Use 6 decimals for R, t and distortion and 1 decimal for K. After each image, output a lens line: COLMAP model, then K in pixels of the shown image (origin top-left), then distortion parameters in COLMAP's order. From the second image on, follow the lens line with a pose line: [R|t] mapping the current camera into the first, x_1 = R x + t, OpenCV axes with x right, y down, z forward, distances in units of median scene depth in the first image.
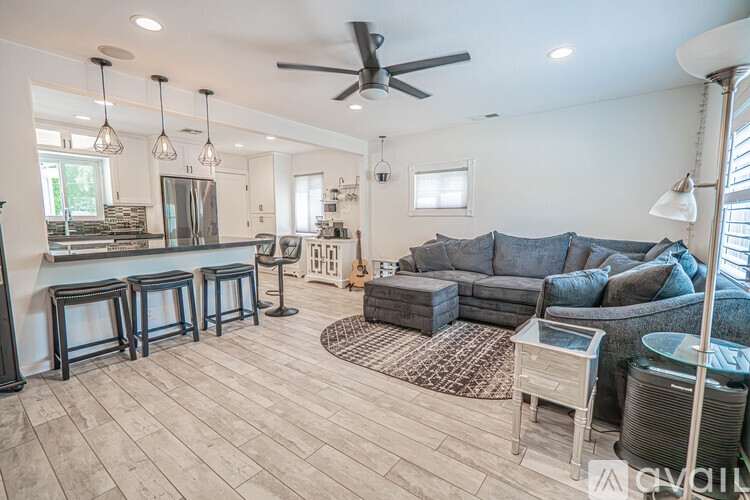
lens RADIAL K [[336.6, 0, 375.3], [0, 336.6, 248.0], [0, 0, 1]] dist [-0.002214, 0.003745]
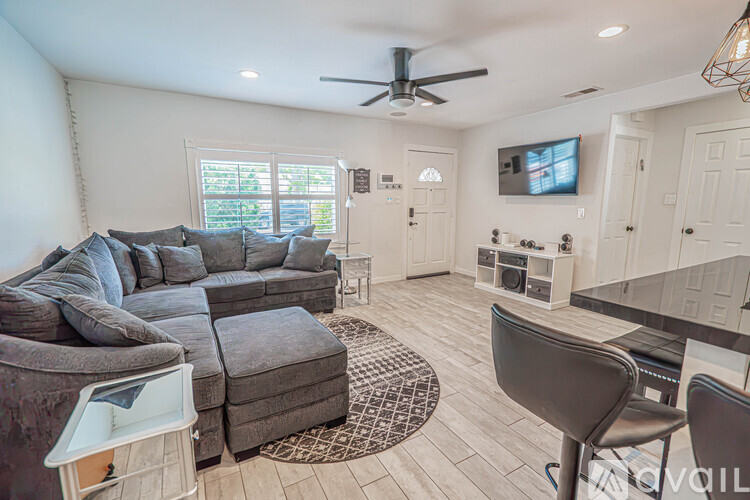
lens RADIAL K [[336.6, 0, 377.1], [0, 336.6, 254.8], [0, 0, 1]] dist [-0.002214, 0.003745]
pose [[-0.918044, -0.065159, 0.391087, -0.328129], [0.036406, 0.968382, 0.246802, -0.193522], [-0.394803, 0.240813, -0.886645, 1.766038]]
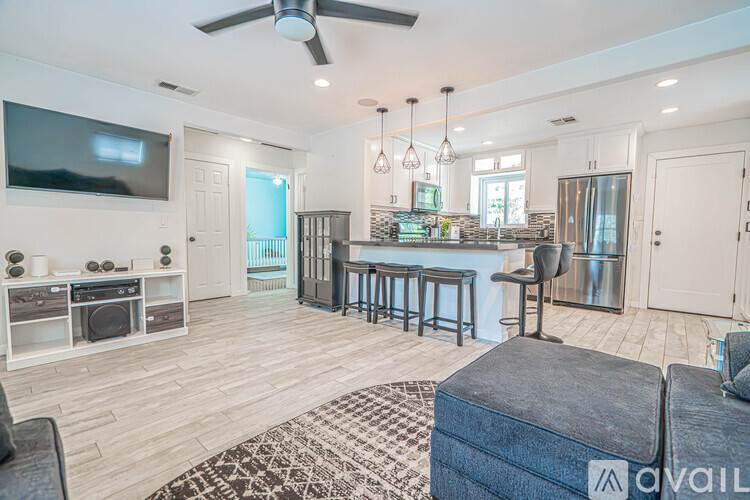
lens RADIAL K [[336.6, 0, 372.6], [0, 336.6, 252.1], [0, 0, 1]] dist [-0.002214, 0.003745]
pose [[-0.090705, 0.054759, -0.994371, 0.591584], [-0.103694, 0.992540, 0.064117, -0.036801], [0.990465, 0.108926, -0.084350, 1.044973]]
